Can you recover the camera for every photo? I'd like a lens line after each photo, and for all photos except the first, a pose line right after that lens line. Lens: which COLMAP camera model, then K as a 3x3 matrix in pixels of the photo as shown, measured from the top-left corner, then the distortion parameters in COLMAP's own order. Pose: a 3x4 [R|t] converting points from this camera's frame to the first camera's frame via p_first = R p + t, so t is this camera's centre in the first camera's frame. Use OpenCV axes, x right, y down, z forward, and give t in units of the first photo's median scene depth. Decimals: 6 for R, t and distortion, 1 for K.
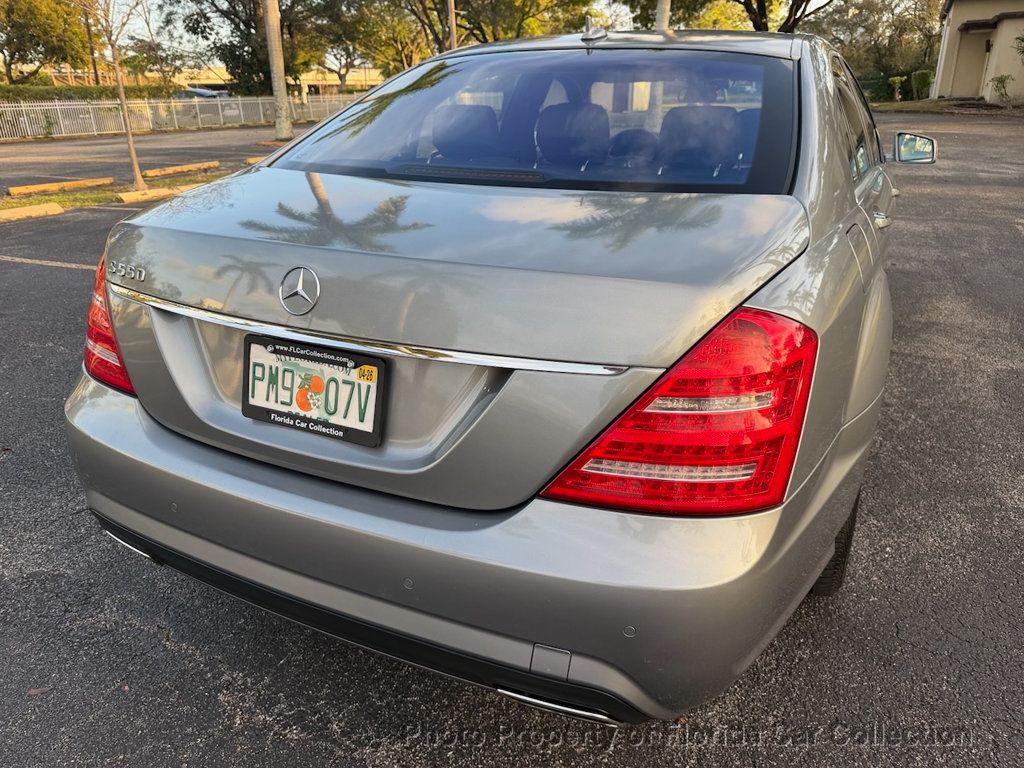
lens RADIAL K [[746.3, 0, 512.0], [0, 746.3, 384.0], [0, 0, 1]] dist [0.019457, -0.008471]
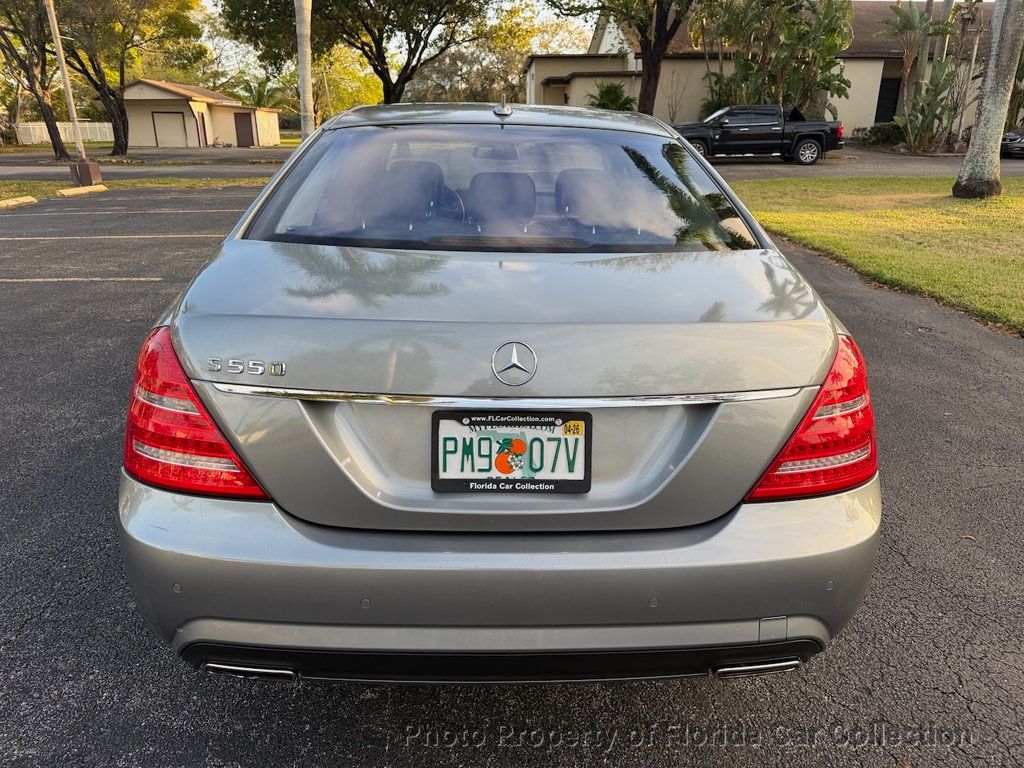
lens RADIAL K [[743.4, 0, 515.2], [0, 743.4, 370.1], [0, 0, 1]] dist [0.032046, -0.001384]
pose [[0.883346, -0.129475, 0.450485, -0.728021], [0.156073, 0.987495, -0.022223, -0.084918], [-0.441975, 0.089940, 0.892507, 0.030573]]
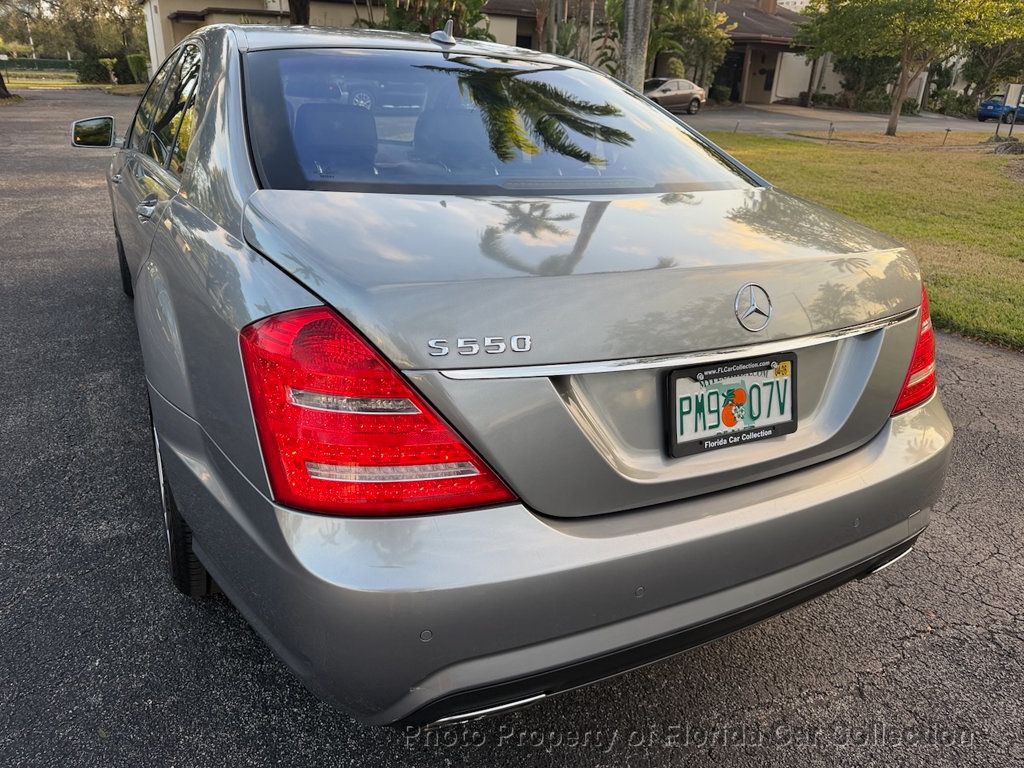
lens RADIAL K [[741.5, 0, 514.2], [0, 741.5, 382.6], [0, 0, 1]] dist [0.021100, -0.003927]
pose [[0.602491, -0.269453, 0.751266, -1.198950], [0.254142, 0.957061, 0.139451, -0.236900], [-0.756582, 0.106910, 0.645100, 0.567321]]
